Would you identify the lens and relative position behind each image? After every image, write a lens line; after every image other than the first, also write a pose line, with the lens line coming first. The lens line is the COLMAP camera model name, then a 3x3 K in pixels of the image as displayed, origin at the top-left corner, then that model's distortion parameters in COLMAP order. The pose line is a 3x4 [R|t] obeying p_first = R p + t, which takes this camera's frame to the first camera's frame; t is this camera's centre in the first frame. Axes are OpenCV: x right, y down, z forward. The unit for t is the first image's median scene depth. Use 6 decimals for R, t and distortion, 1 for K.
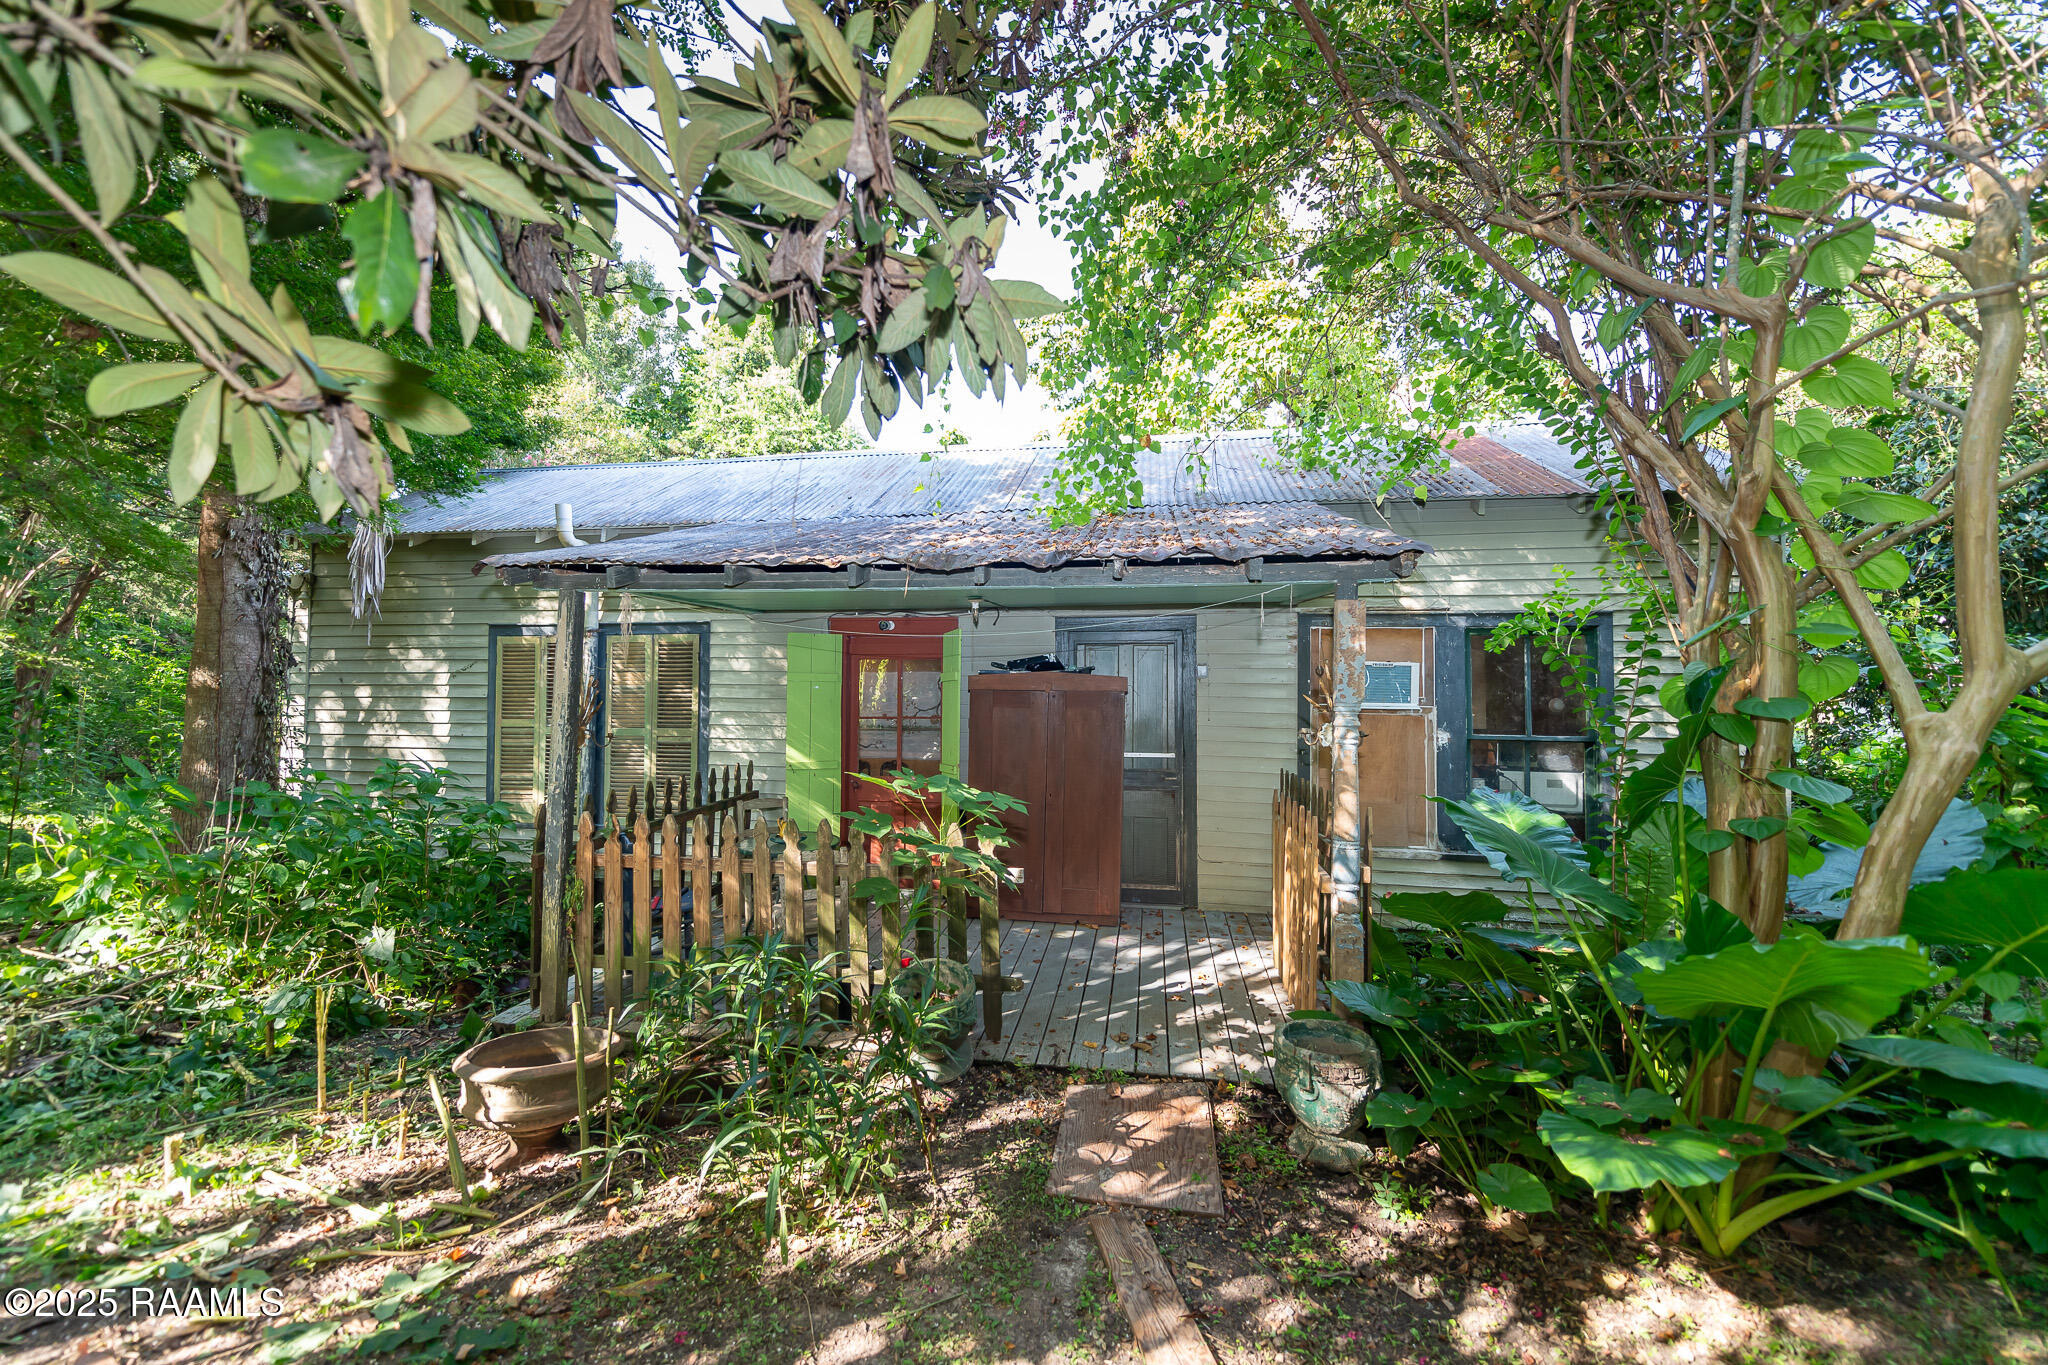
lens RADIAL K [[802.5, 0, 1017.3], [0, 802.5, 679.4], [0, 0, 1]] dist [0.001668, 0.000081]
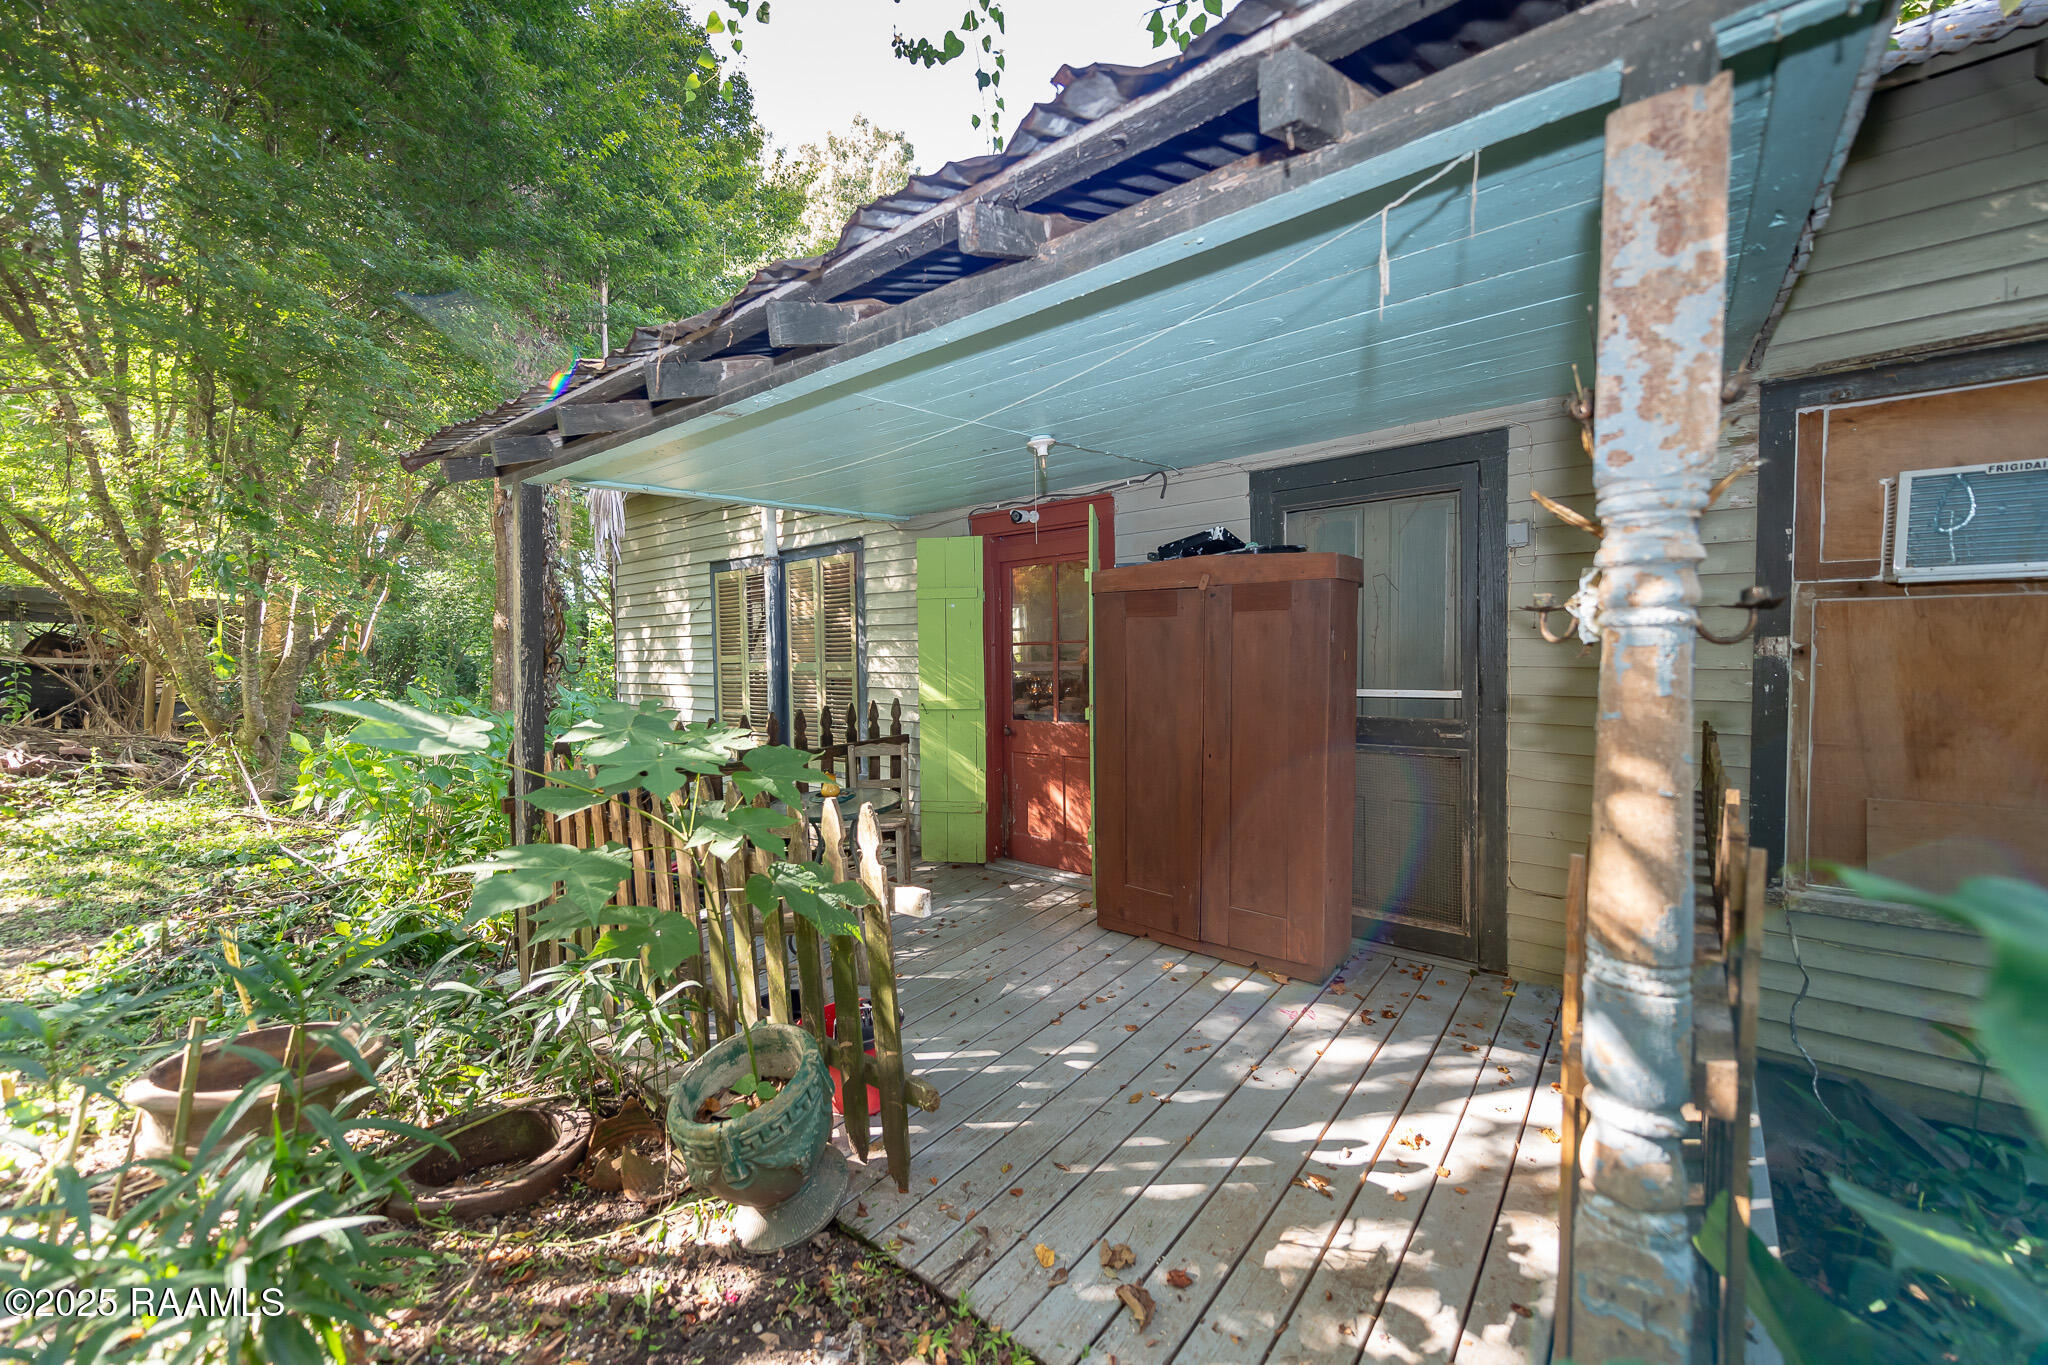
lens RADIAL K [[802.5, 0, 1017.3], [0, 802.5, 679.4], [0, 0, 1]] dist [0.001668, 0.000081]
pose [[0.858833, -0.002792, -0.512248, 0.201854], [0.034644, 0.998012, 0.052643, 0.042419], [0.511082, -0.062958, 0.857223, 0.353259]]
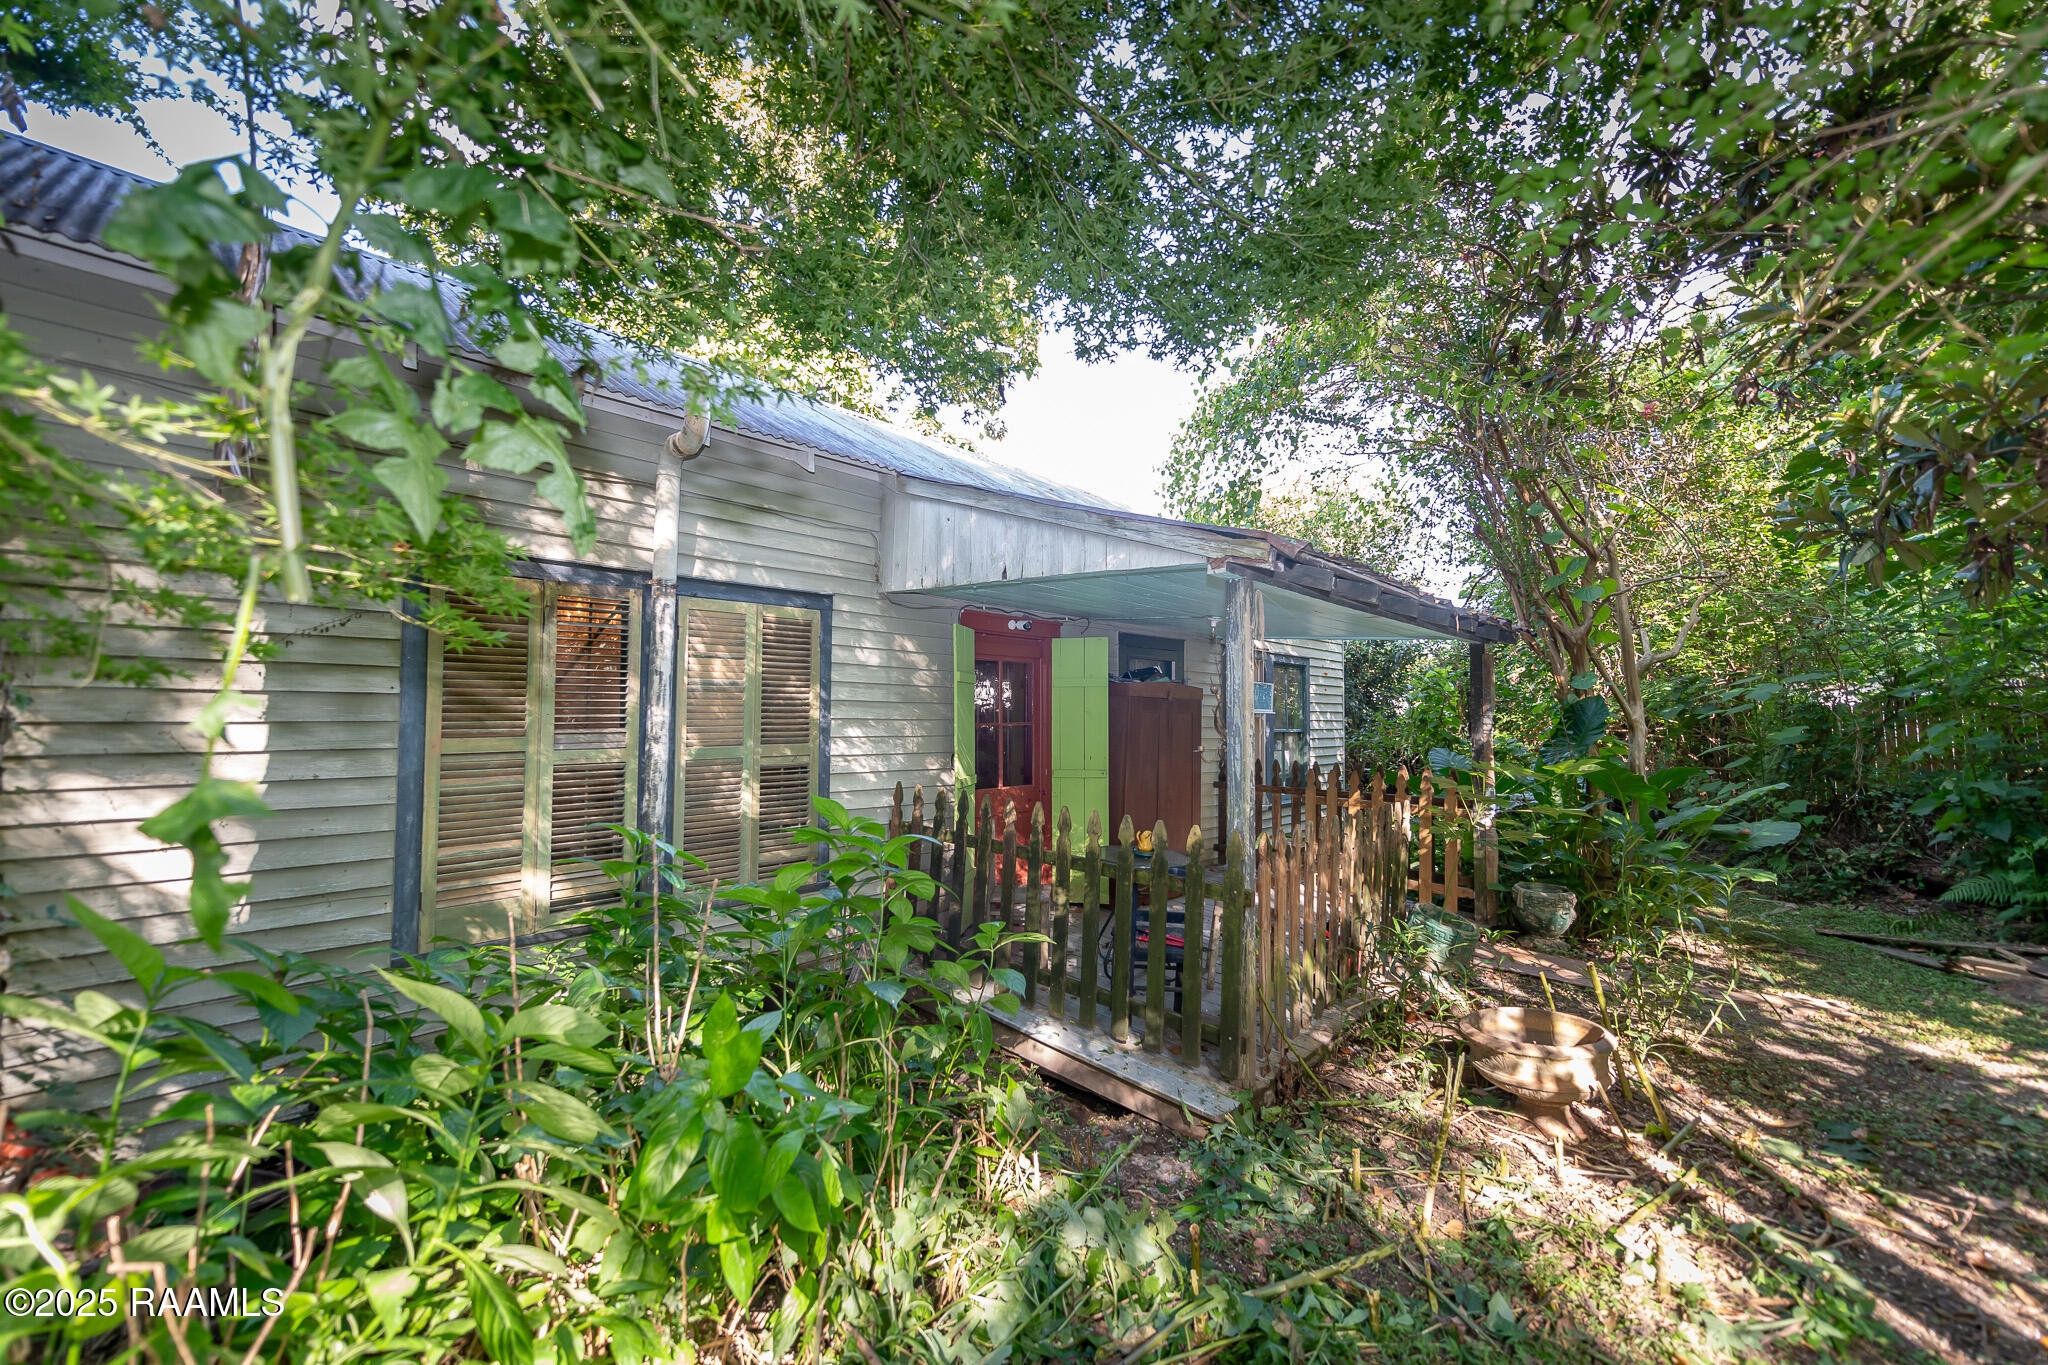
lens RADIAL K [[802.5, 0, 1017.3], [0, 802.5, 679.4], [0, 0, 1]] dist [0.001668, 0.000081]
pose [[0.560990, 0.031152, 0.827236, -0.917392], [-0.030863, 0.999384, -0.016705, 0.011781], [-0.827247, -0.016160, 0.561606, 0.469971]]
